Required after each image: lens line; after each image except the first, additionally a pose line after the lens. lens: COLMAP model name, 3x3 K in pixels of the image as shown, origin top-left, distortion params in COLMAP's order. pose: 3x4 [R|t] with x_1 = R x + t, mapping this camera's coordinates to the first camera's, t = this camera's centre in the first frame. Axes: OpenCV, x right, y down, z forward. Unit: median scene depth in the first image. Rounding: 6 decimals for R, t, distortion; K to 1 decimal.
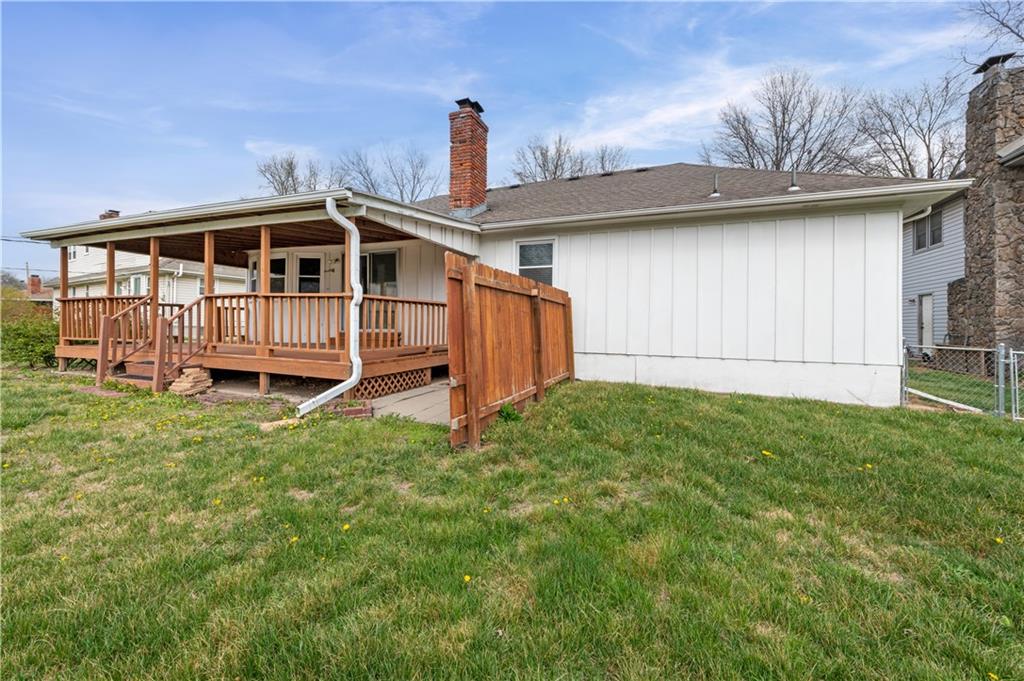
lens RADIAL K [[406.4, 0, 501.6], [0, 406.4, 329.6], [0, 0, 1]] dist [0.010471, -0.000061]
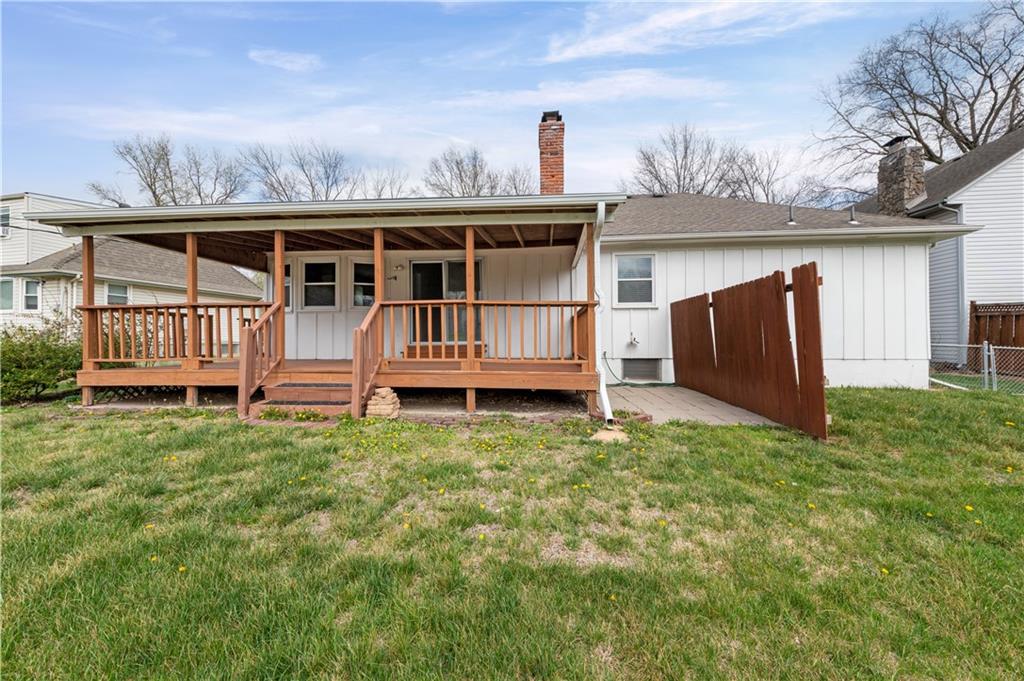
lens RADIAL K [[400.2, 0, 512.0], [0, 400.2, 340.5], [0, 0, 1]] dist [0.010714, -0.000236]
pose [[0.958395, -0.017819, 0.284889, -0.467294], [0.019348, 0.999810, -0.002554, 0.001877], [-0.284790, 0.007960, 0.958557, 0.077968]]
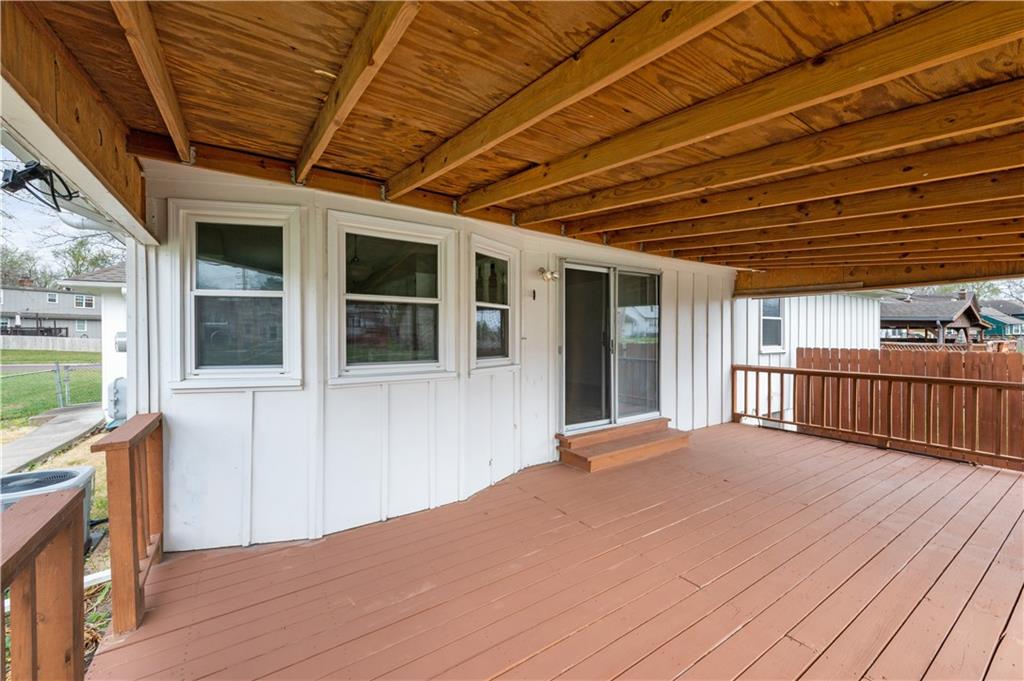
lens RADIAL K [[400.2, 0, 512.0], [0, 400.2, 340.5], [0, 0, 1]] dist [0.010714, -0.000236]
pose [[0.558881, -0.031701, 0.828642, -0.852803], [0.007983, 0.999428, 0.032851, -0.123546], [-0.829210, -0.011745, 0.558815, 0.872727]]
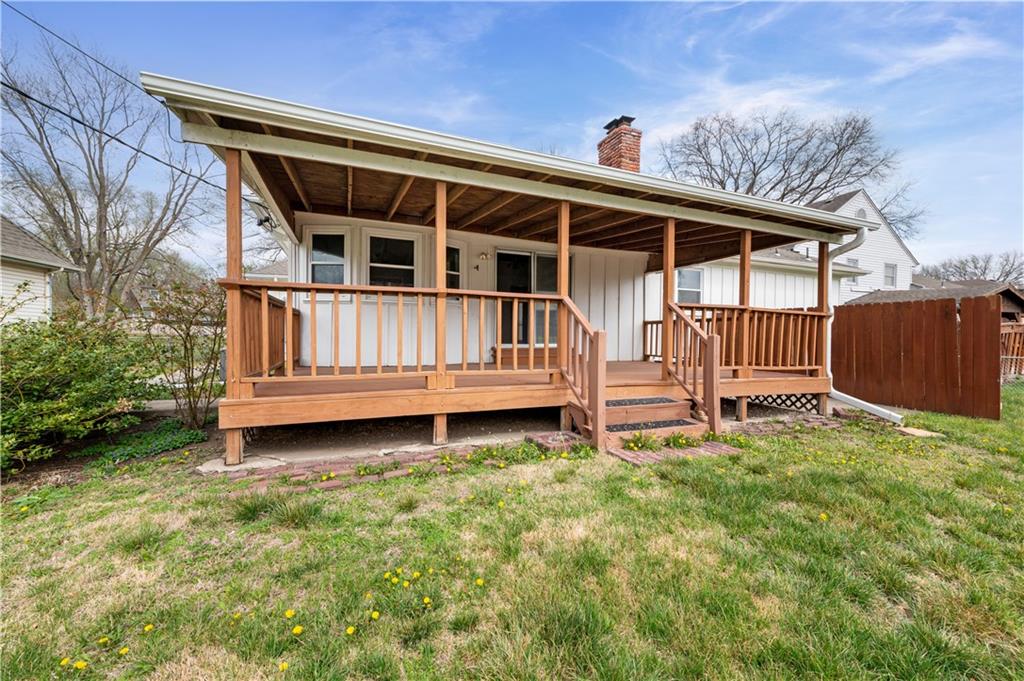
lens RADIAL K [[399.2, 0, 516.0], [0, 399.2, 349.7], [0, 0, 1]] dist [0.009458, -0.000095]
pose [[0.722419, -0.023496, 0.691056, -0.971105], [0.004659, 0.999565, 0.029116, -0.015827], [-0.691440, -0.017814, 0.722214, 0.457938]]
